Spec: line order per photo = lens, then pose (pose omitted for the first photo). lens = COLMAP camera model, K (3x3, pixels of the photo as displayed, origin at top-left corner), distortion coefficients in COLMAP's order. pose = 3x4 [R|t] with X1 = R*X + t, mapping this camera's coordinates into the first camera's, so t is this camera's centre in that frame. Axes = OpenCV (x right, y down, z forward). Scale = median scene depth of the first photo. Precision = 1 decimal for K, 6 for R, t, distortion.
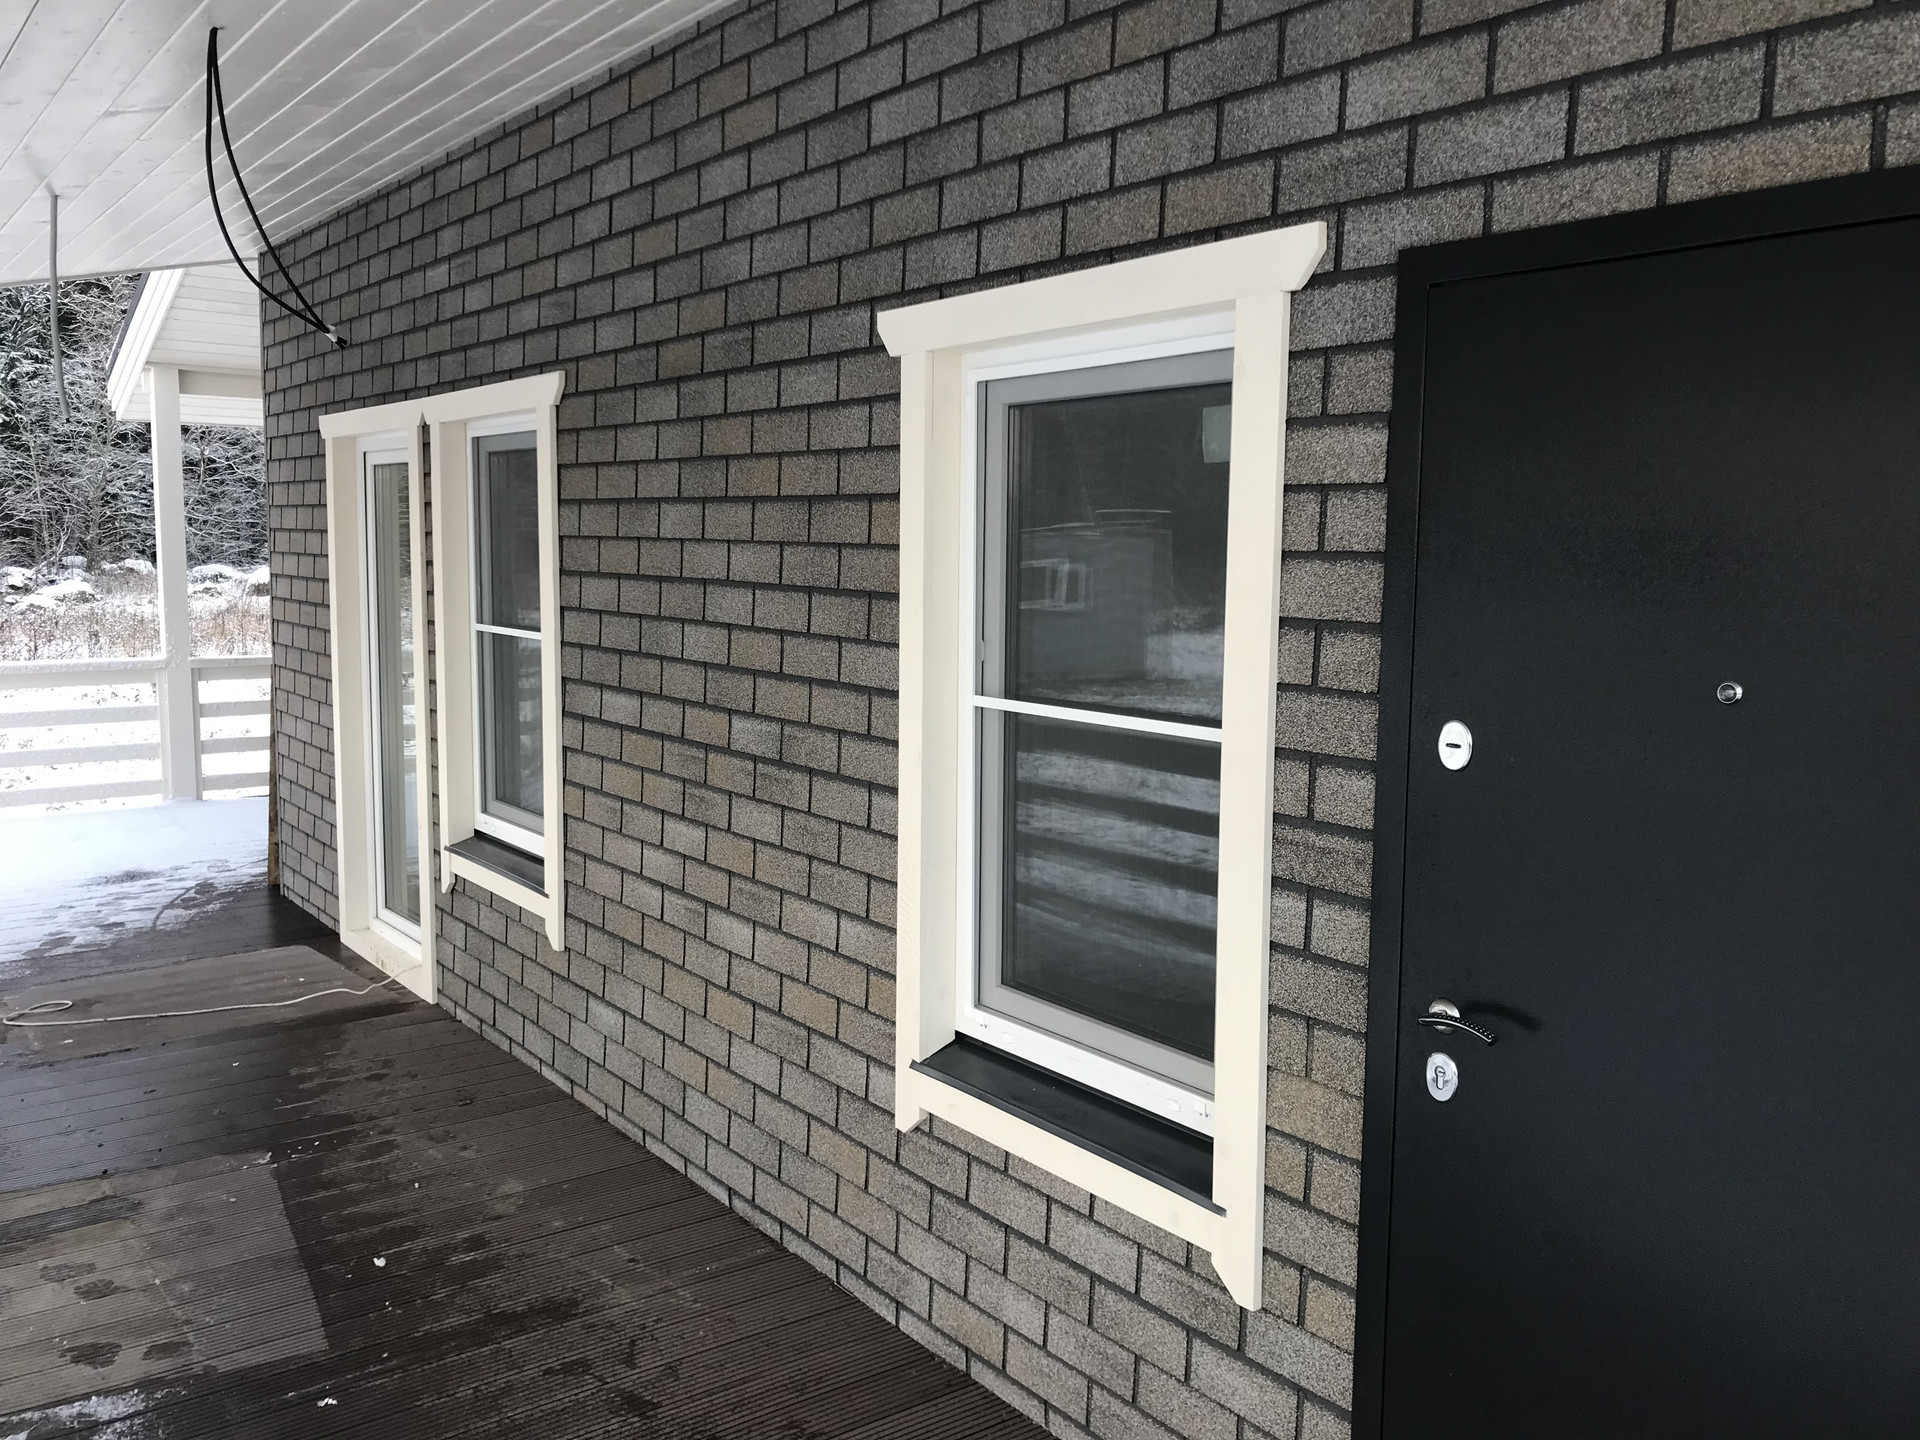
lens RADIAL K [[1596.8, 0, 964.6], [0, 1596.8, 718.5], [0, 0, 1]] dist [0.029772, -0.057022]
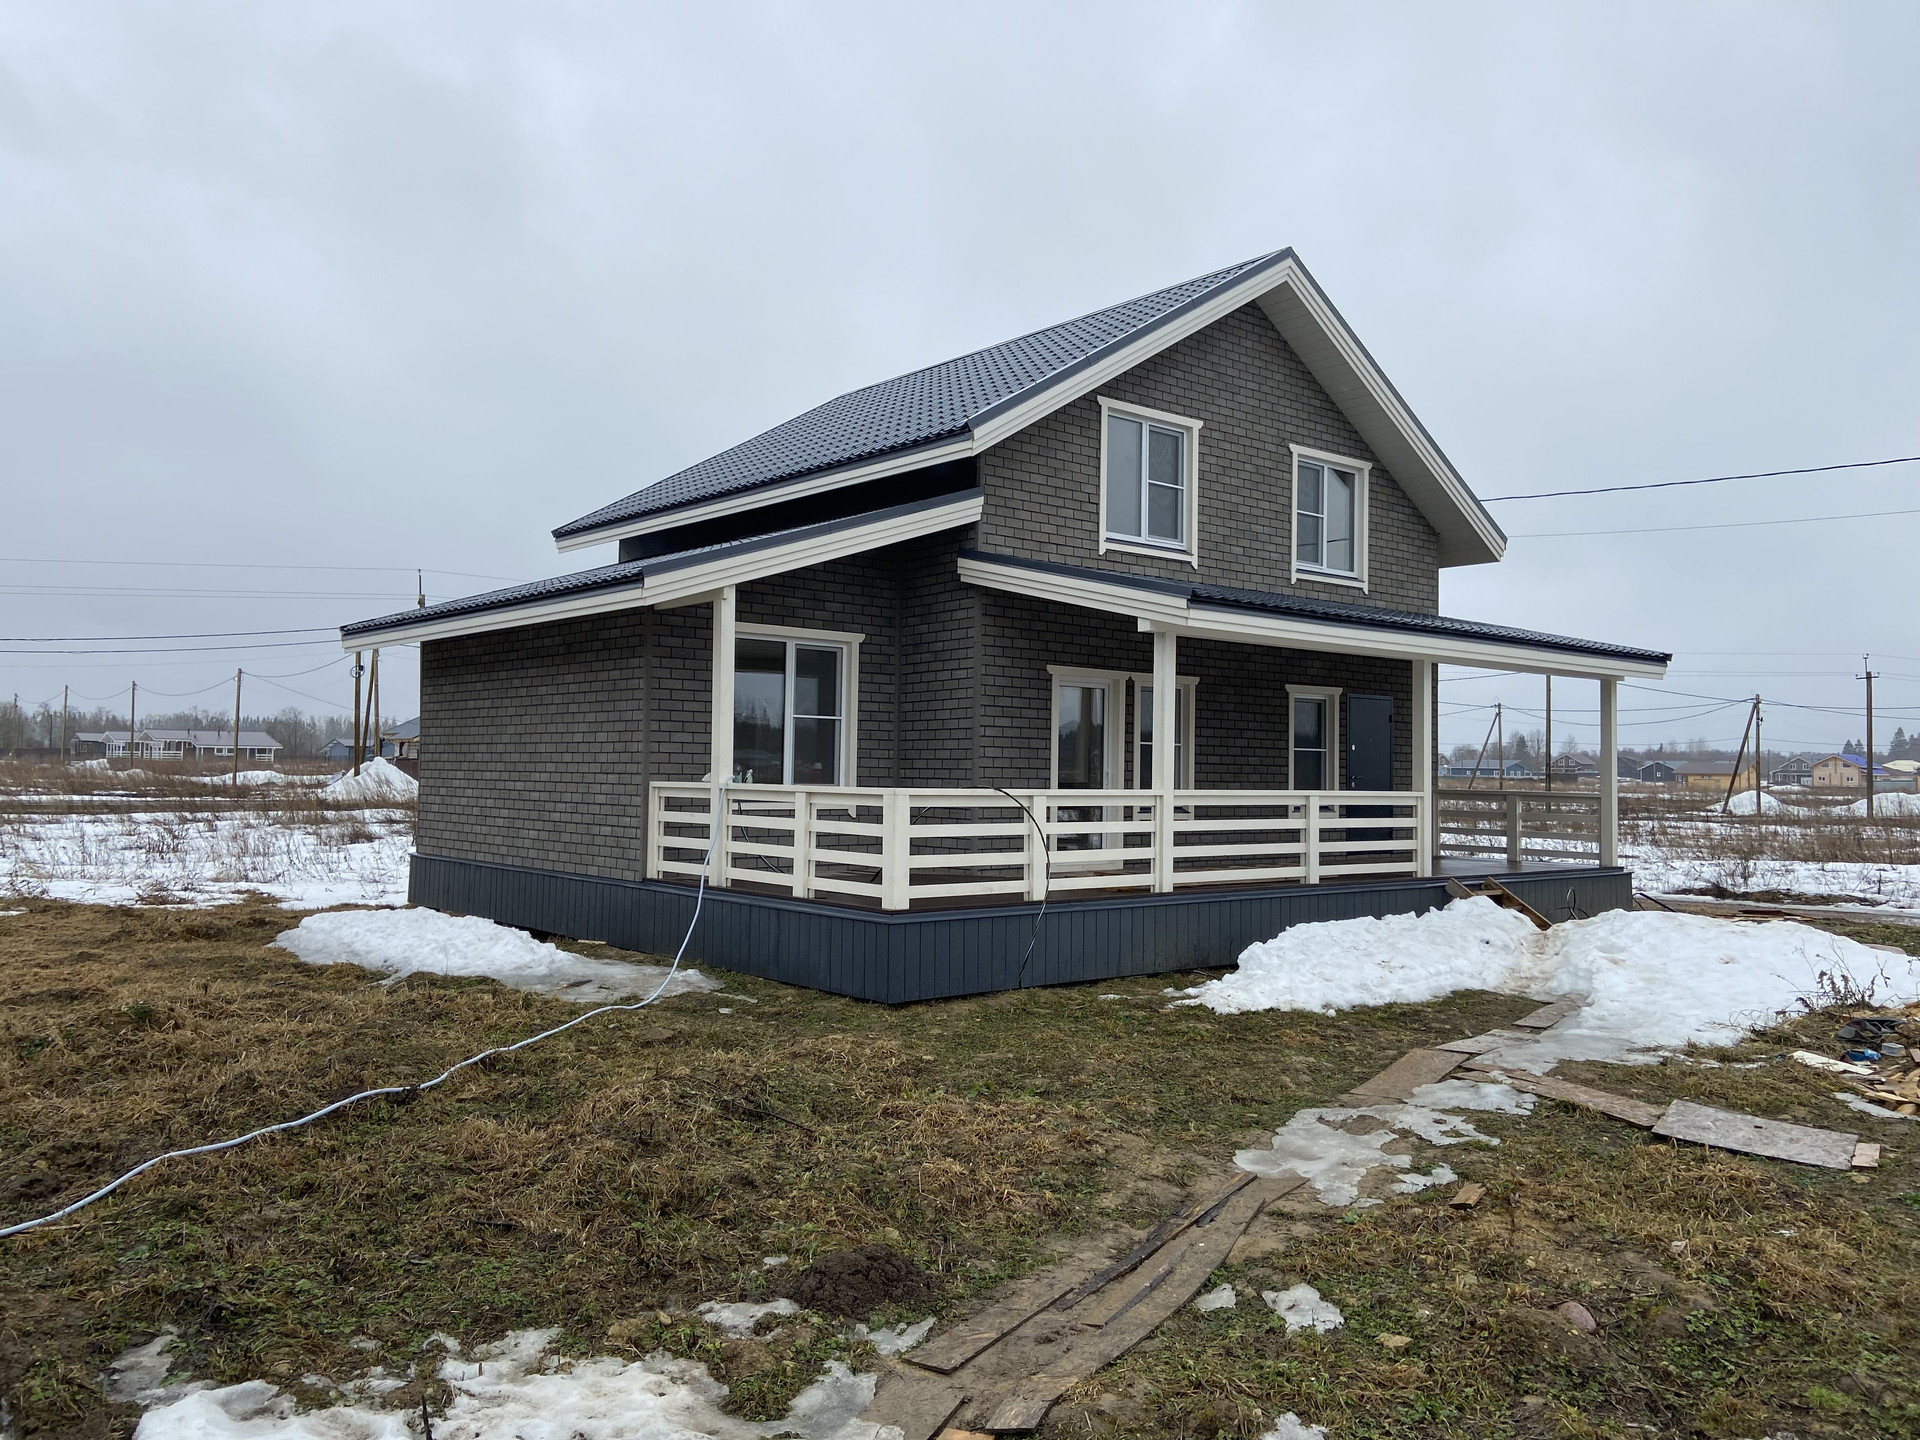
lens RADIAL K [[1472.7, 0, 962.4], [0, 1472.7, 699.3], [0, 0, 1]] dist [0.051916, -0.019040]
pose [[-0.063988, 0.040782, 0.997117, -4.878548], [0.099425, 0.994454, -0.034293, -0.117074], [-0.992986, 0.096944, -0.067688, 2.309923]]
